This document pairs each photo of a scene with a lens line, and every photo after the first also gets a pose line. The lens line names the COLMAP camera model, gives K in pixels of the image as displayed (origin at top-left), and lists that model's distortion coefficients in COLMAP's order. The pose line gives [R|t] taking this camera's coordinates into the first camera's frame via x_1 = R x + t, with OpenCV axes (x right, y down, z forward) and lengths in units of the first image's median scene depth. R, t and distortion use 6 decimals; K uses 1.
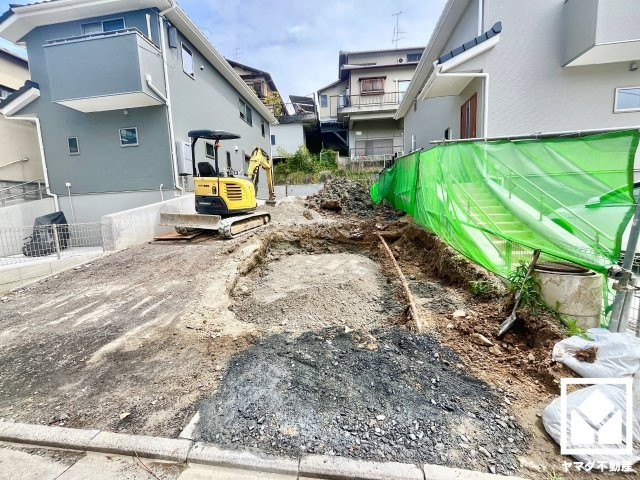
lens RADIAL K [[259.5, 0, 318.5], [0, 259.5, 240.3], [0, 0, 1]] dist [-0.002763, -0.000485]
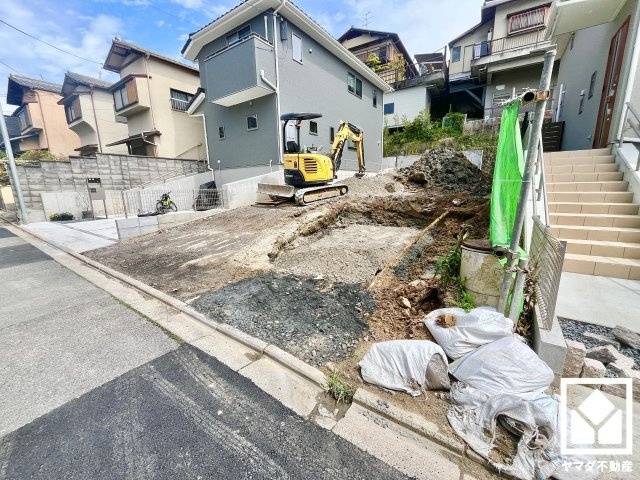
lens RADIAL K [[259.5, 0, 318.3], [0, 259.5, 240.4], [0, 0, 1]] dist [-0.002763, -0.000485]
pose [[0.886308, 0.115854, -0.448370, 0.271719], [-0.068478, 0.990345, 0.120532, 0.003399], [0.458005, -0.076125, 0.885684, -0.049387]]
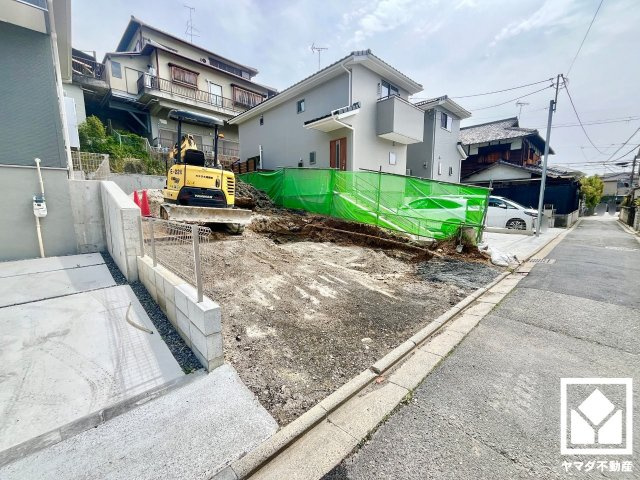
lens RADIAL K [[259.5, 0, 318.5], [0, 259.5, 241.4], [0, 0, 1]] dist [-0.002763, -0.000485]
pose [[0.634241, -0.076835, 0.769308, -0.888448], [0.072468, 0.996577, 0.039789, 0.005318], [-0.769732, 0.030514, 0.637638, 0.126583]]
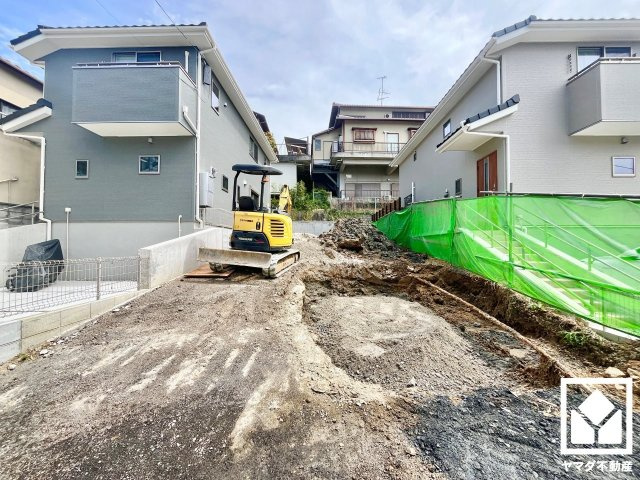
lens RADIAL K [[259.5, 0, 318.1], [0, 259.5, 240.7], [0, 0, 1]] dist [-0.002763, -0.000485]
pose [[0.993342, 0.043318, 0.106744, -0.276676], [-0.028160, 0.989804, -0.139624, -0.013039], [-0.111704, 0.135689, 0.984434, 0.051149]]
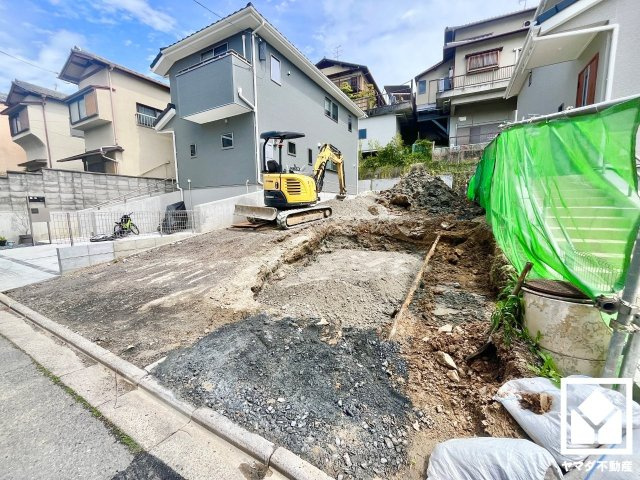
lens RADIAL K [[259.5, 0, 318.4], [0, 259.5, 240.6], [0, 0, 1]] dist [-0.002763, -0.000485]
pose [[0.930807, 0.074622, -0.357813, 0.181039], [-0.066435, 0.997172, 0.035139, -0.005542], [0.359423, -0.008936, 0.933132, 0.014670]]
